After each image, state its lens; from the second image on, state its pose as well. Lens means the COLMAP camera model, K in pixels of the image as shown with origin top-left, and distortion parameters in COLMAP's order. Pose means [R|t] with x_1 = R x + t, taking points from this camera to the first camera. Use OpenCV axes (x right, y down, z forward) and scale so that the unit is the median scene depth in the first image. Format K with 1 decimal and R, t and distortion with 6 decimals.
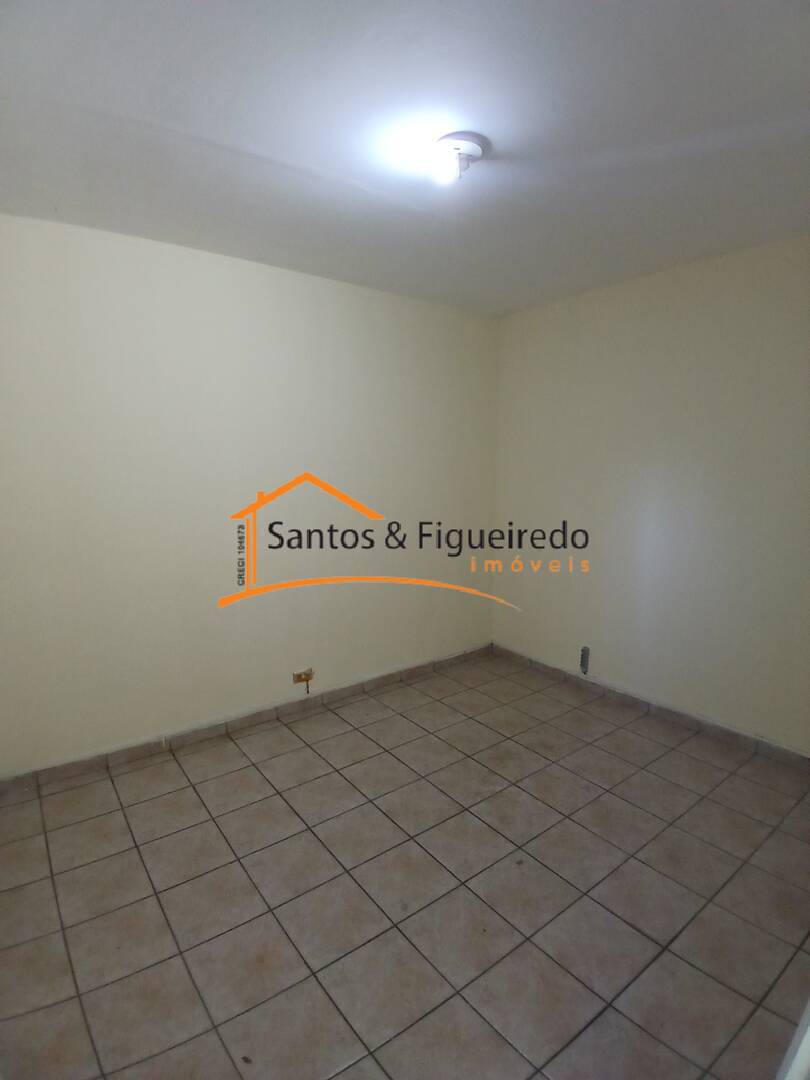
lens RADIAL K [[546.0, 0, 405.0], [0, 546.0, 540.0], [0, 0, 1]] dist [0.000570, -0.037087]
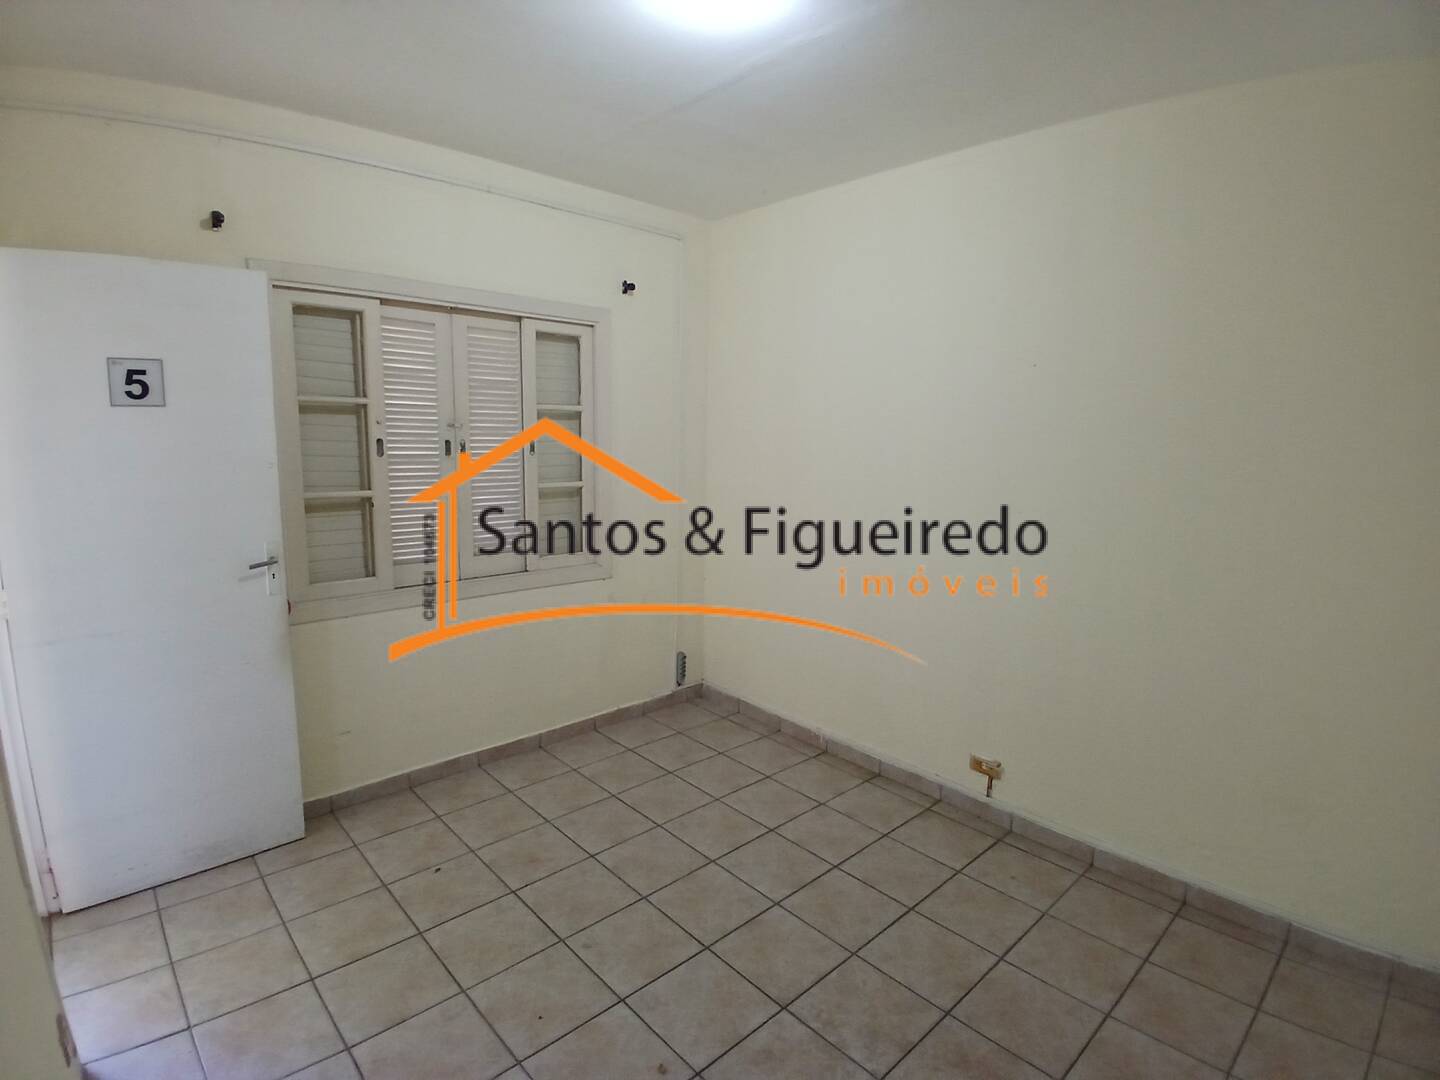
lens RADIAL K [[728.1, 0, 720.0], [0, 728.1, 540.0], [0, 0, 1]] dist [0.000570, -0.037087]
pose [[0.100927, 0.156565, -0.982497, 0.712811], [-0.169191, 0.975856, 0.138126, -0.095281], [0.980402, 0.152289, 0.124980, 0.661621]]
